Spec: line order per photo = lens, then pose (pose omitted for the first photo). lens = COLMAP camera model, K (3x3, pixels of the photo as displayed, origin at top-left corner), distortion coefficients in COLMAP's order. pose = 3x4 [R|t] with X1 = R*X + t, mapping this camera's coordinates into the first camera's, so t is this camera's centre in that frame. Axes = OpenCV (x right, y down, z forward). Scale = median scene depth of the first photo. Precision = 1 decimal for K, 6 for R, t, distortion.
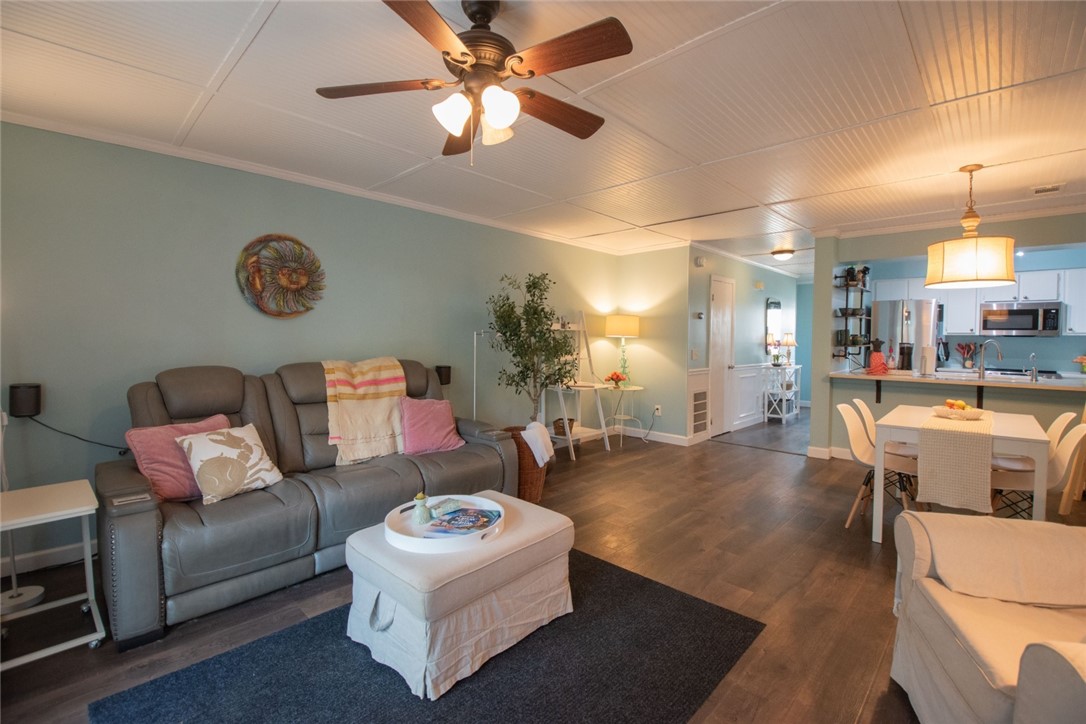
lens RADIAL K [[478.3, 0, 550.3], [0, 478.3, 354.5], [0, 0, 1]] dist [0.016643, -0.027248]
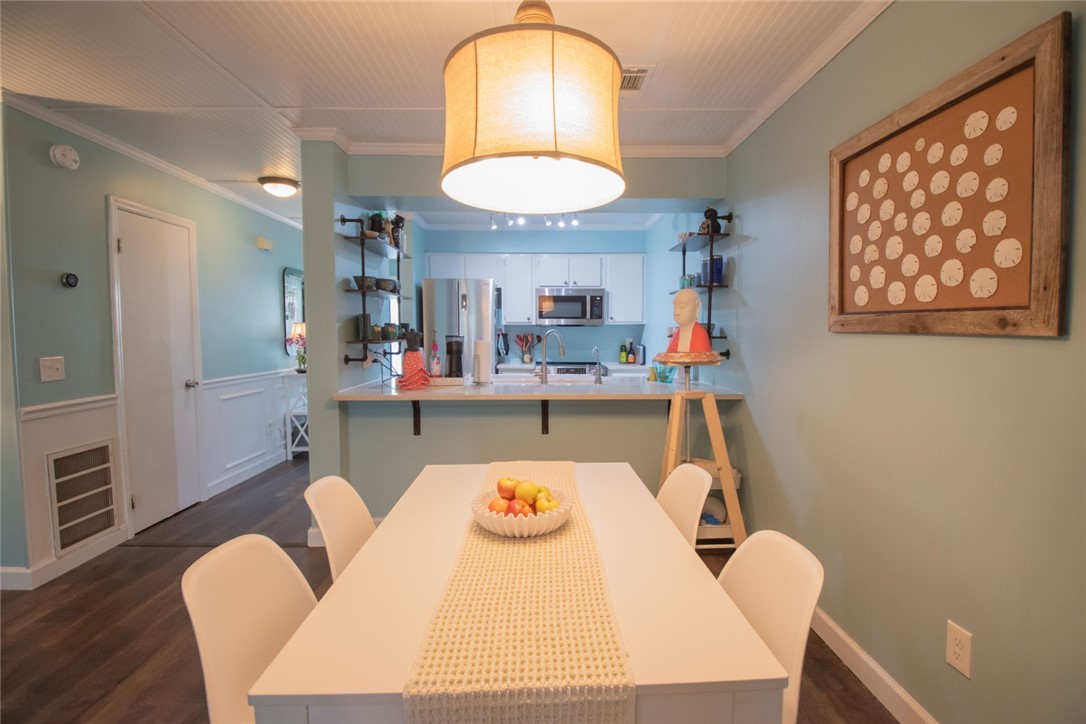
lens RADIAL K [[478.9, 0, 556.1], [0, 478.9, 356.3], [0, 0, 1]] dist [-0.000294, -0.013460]
pose [[0.704087, -0.045825, 0.708633, 0.369045], [0.030792, 0.998947, 0.034004, -0.013667], [-0.709446, -0.002122, 0.704757, 0.431711]]
